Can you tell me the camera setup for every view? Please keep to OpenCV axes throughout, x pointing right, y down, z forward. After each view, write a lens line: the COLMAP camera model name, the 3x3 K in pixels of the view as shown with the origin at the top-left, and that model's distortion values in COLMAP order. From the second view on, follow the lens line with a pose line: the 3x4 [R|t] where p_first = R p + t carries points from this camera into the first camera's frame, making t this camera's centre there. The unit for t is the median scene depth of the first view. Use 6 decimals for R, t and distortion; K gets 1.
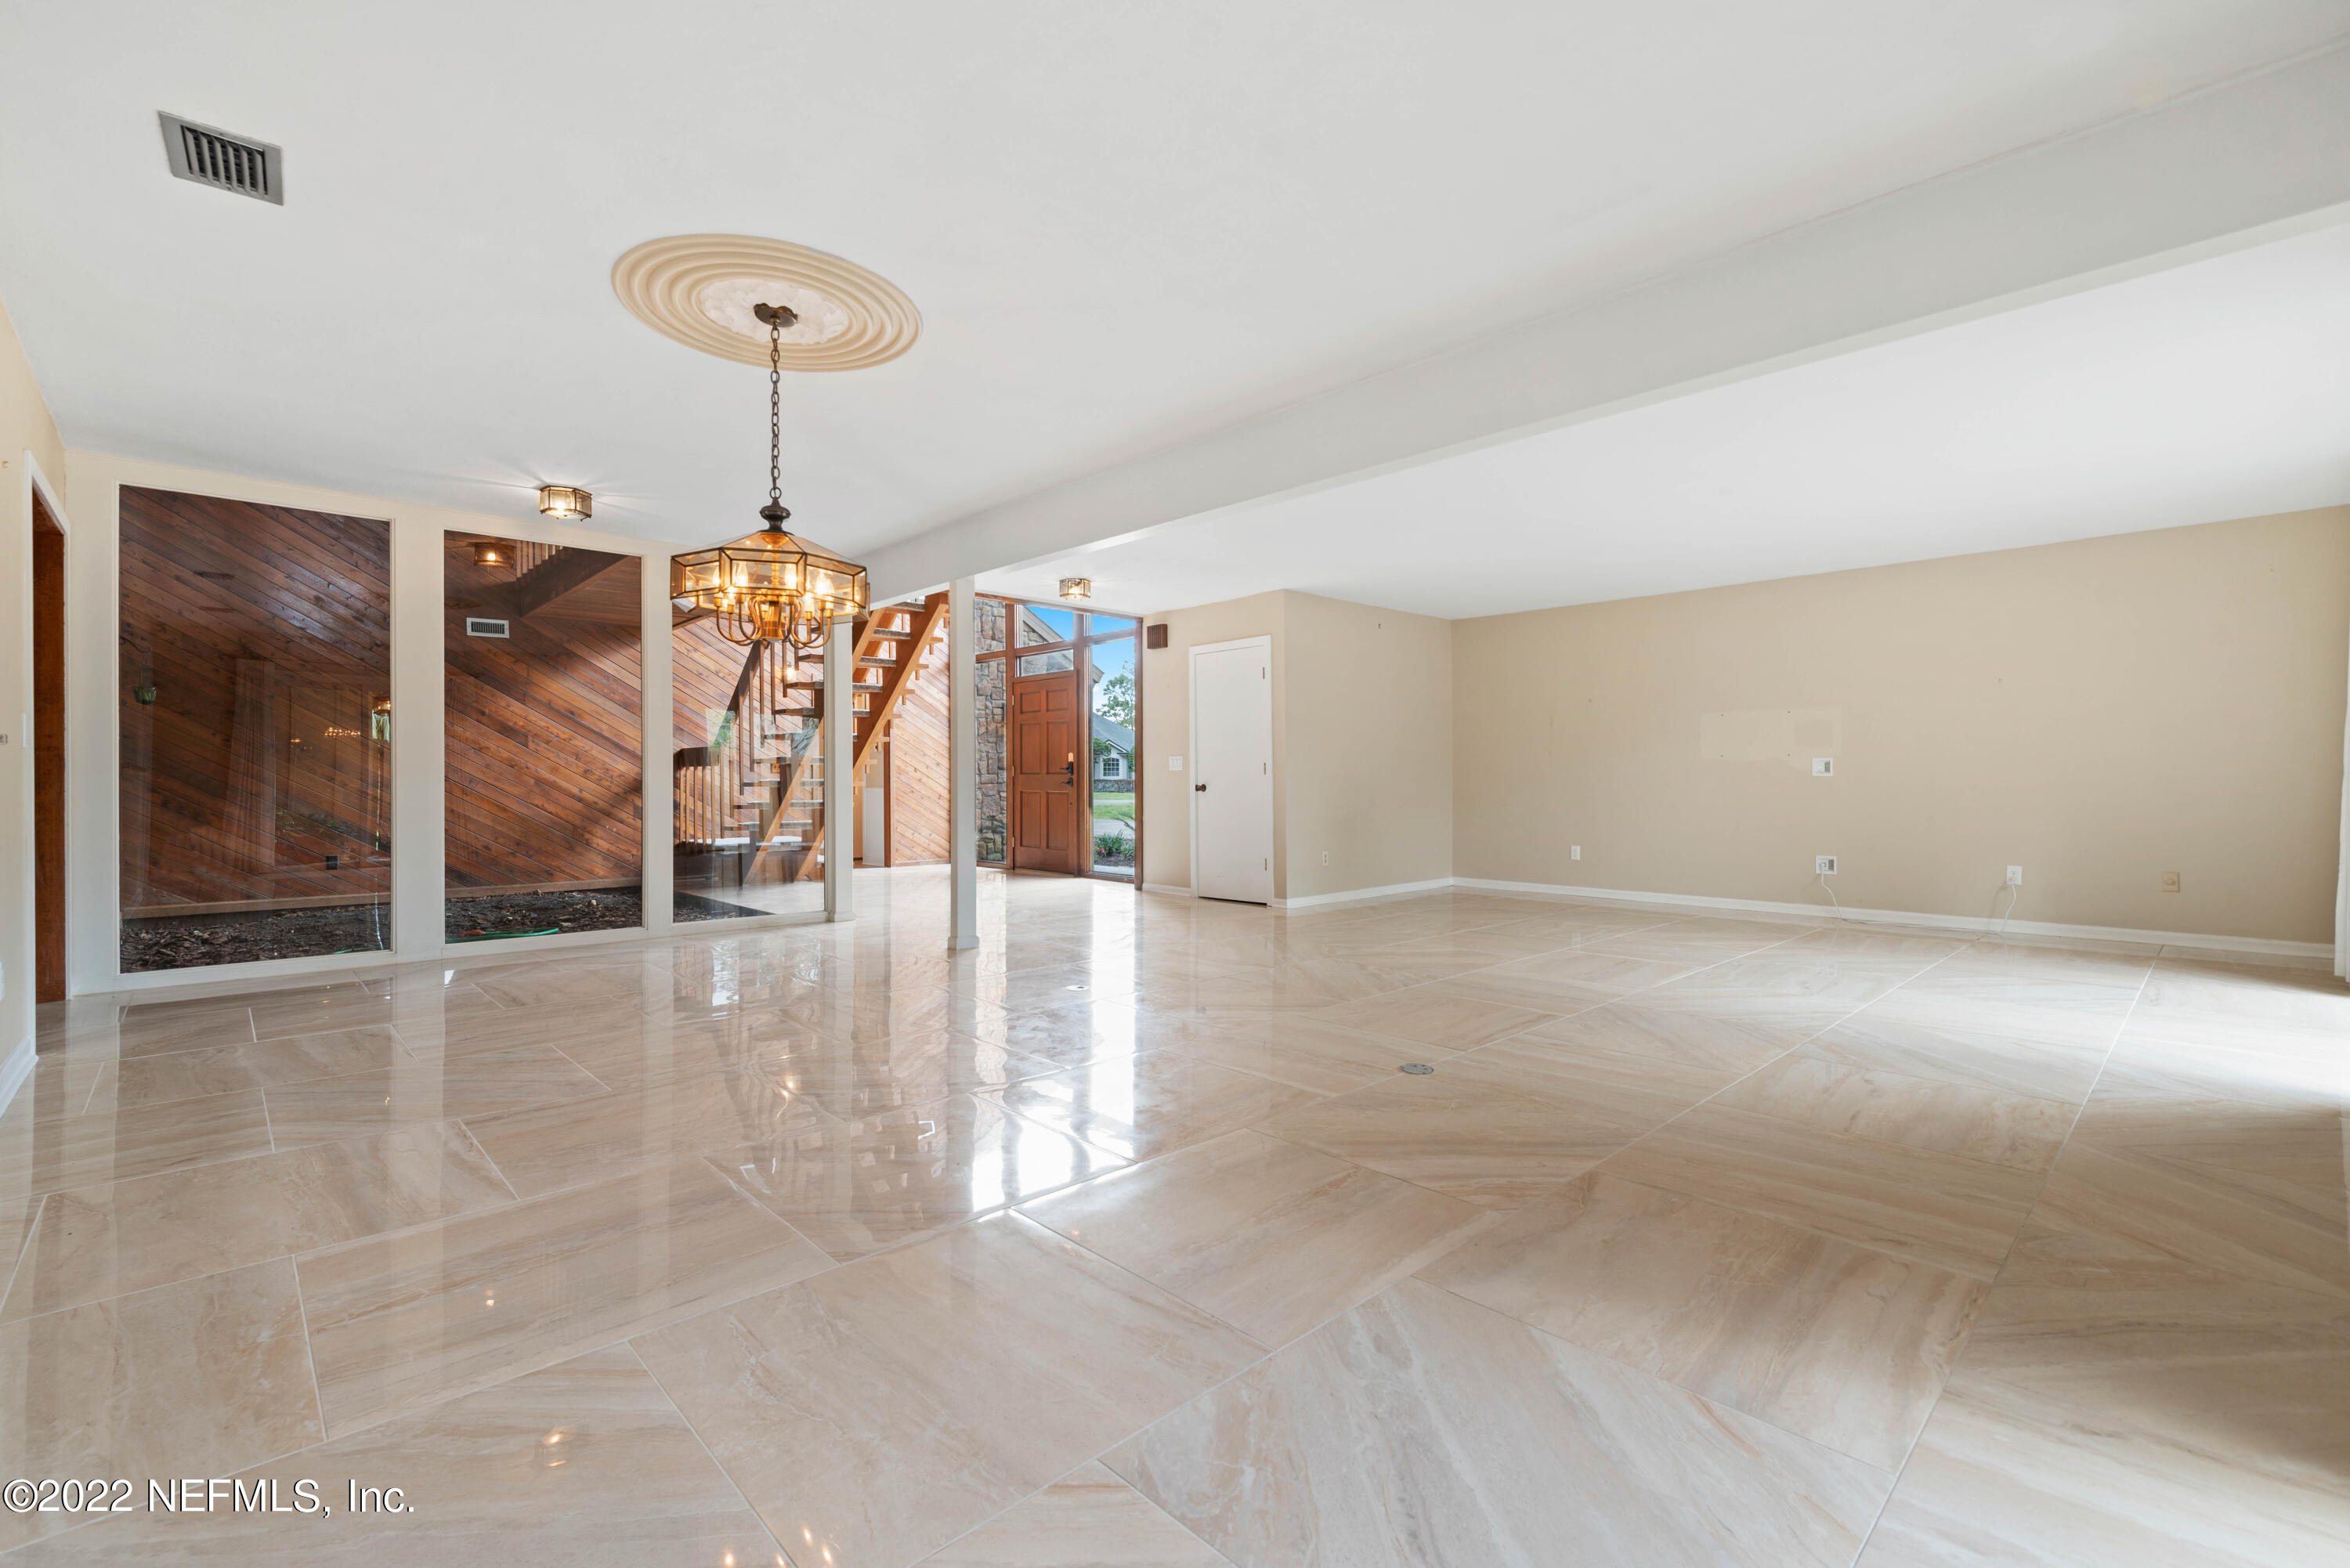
lens RADIAL K [[1007.0, 0, 1168.3], [0, 1007.0, 798.1], [0, 0, 1]] dist [0.001193, -0.000414]
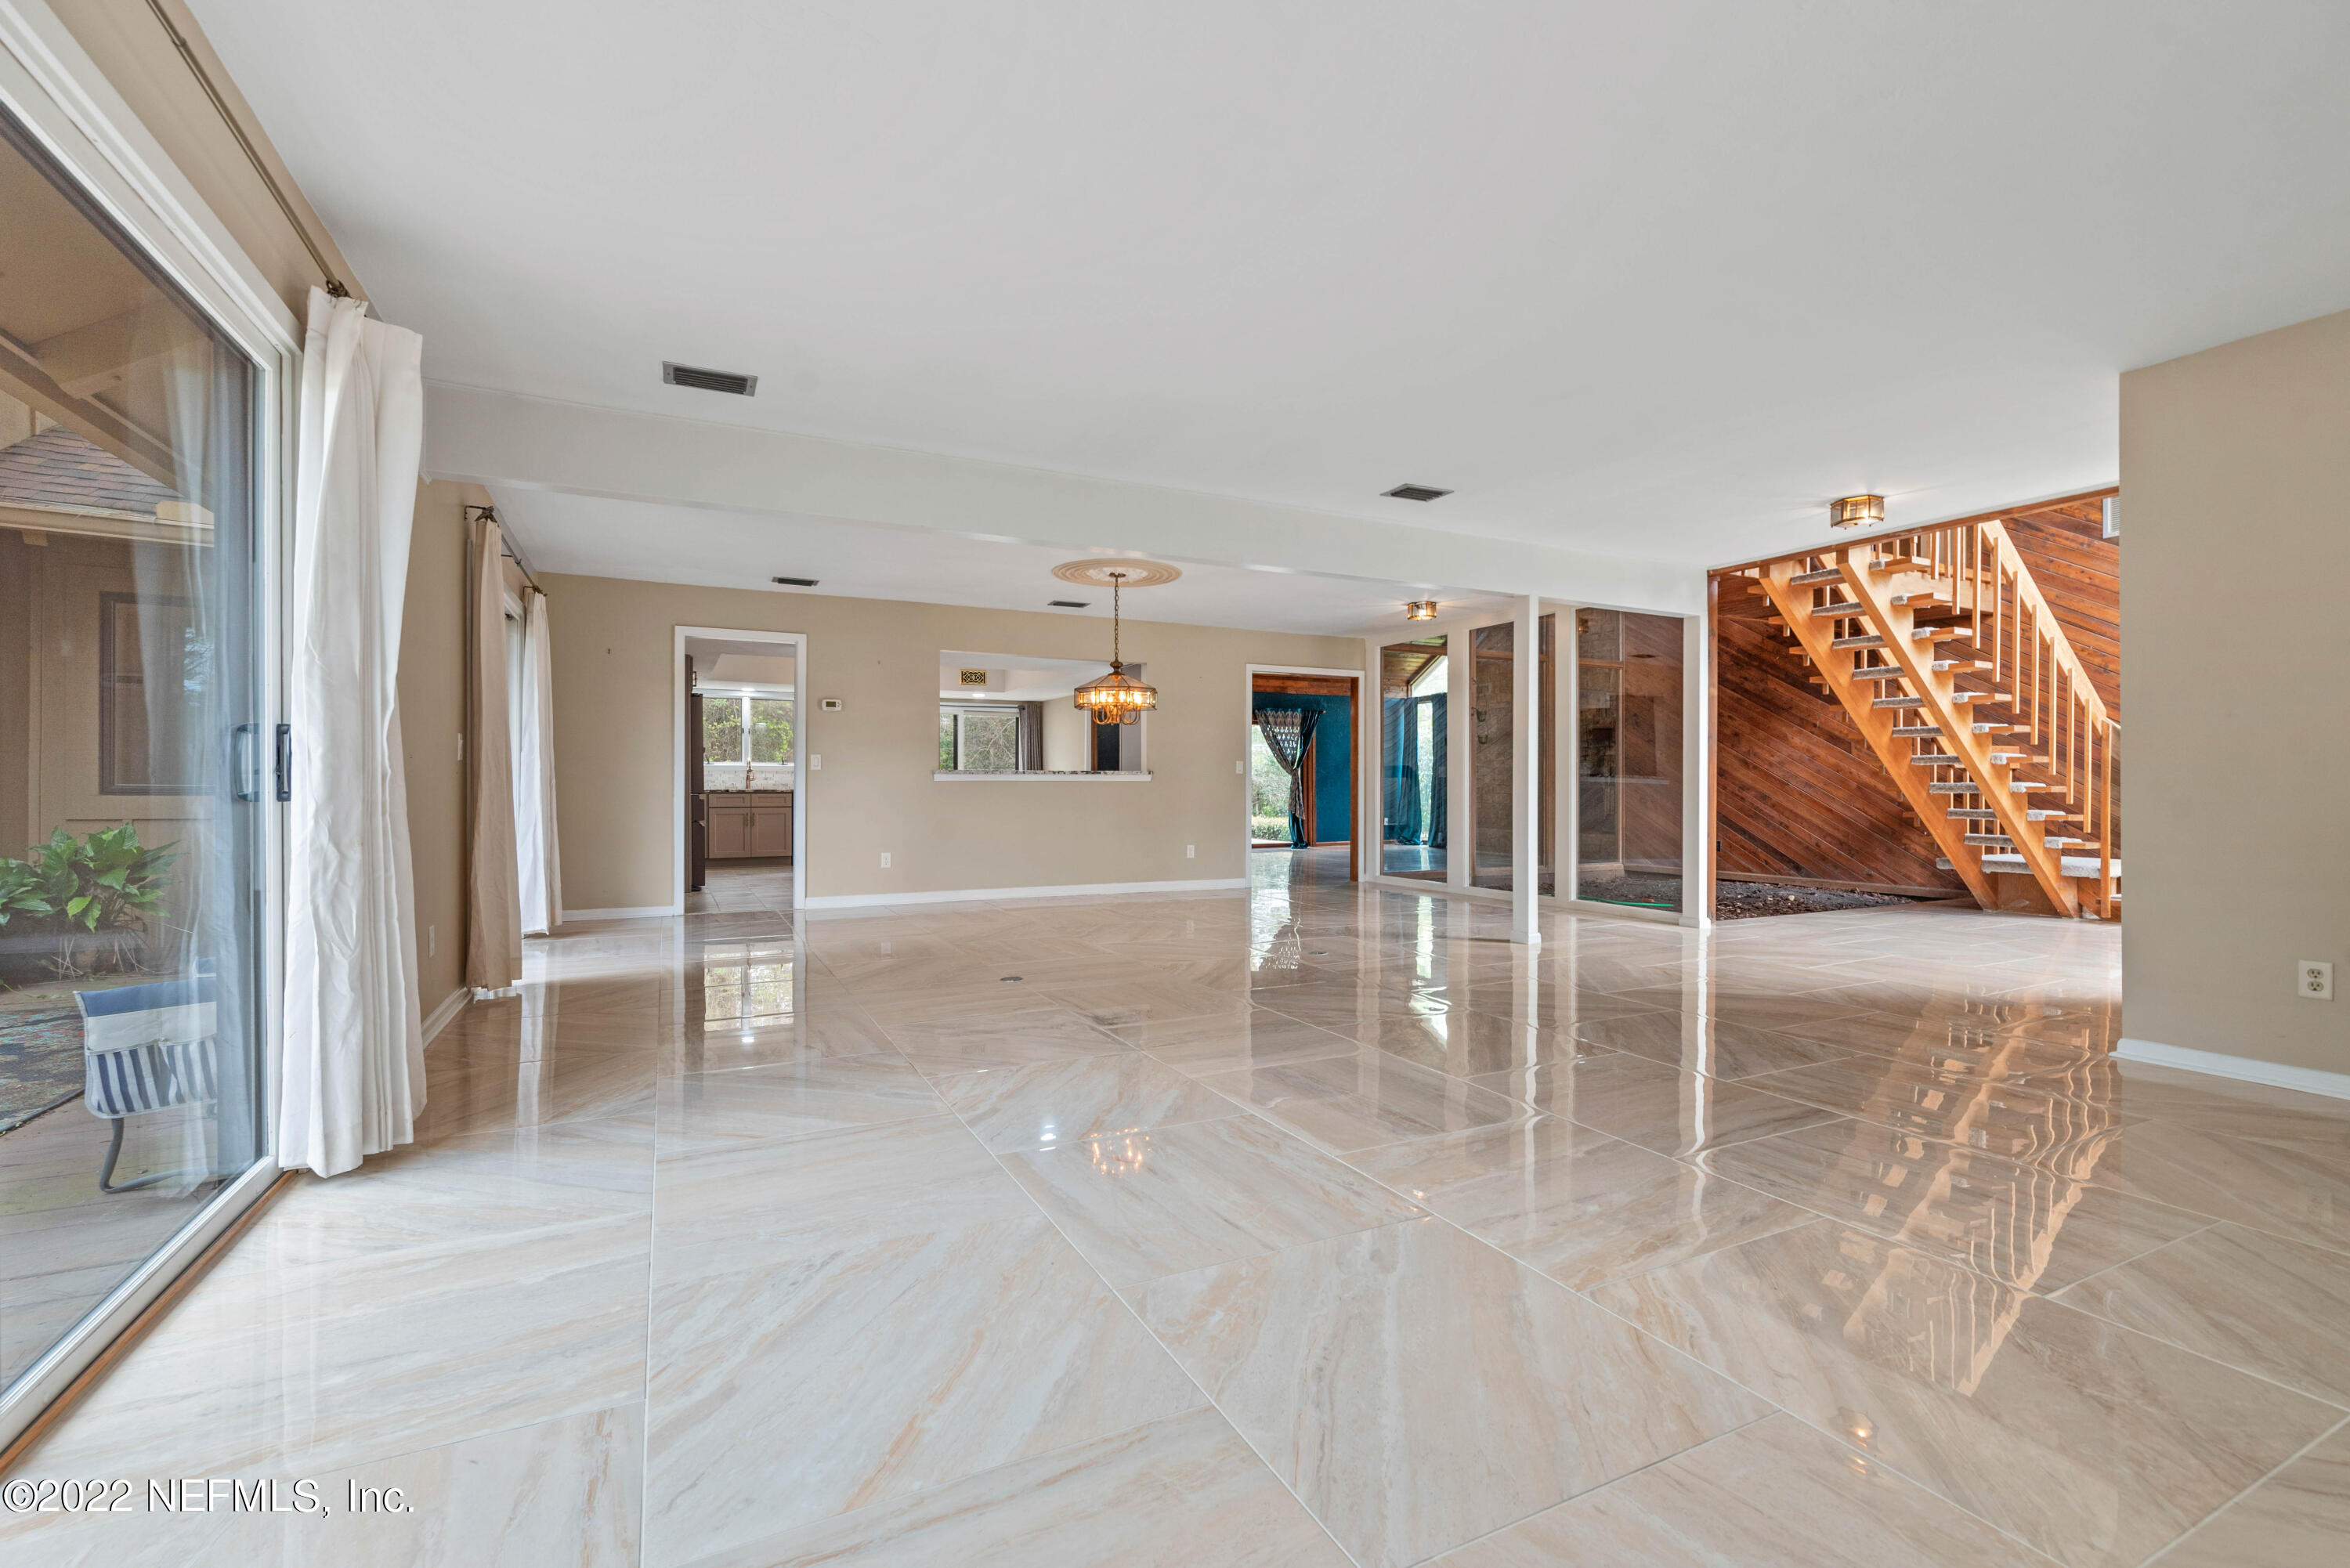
lens RADIAL K [[1007.0, 0, 1168.3], [0, 1007.0, 798.1], [0, 0, 1]] dist [0.001193, -0.000414]
pose [[-0.288458, 0.008061, -0.957459, 0.618027], [-0.018991, 0.999720, 0.014138, -0.004368], [0.957304, 0.022261, -0.288224, 0.619494]]
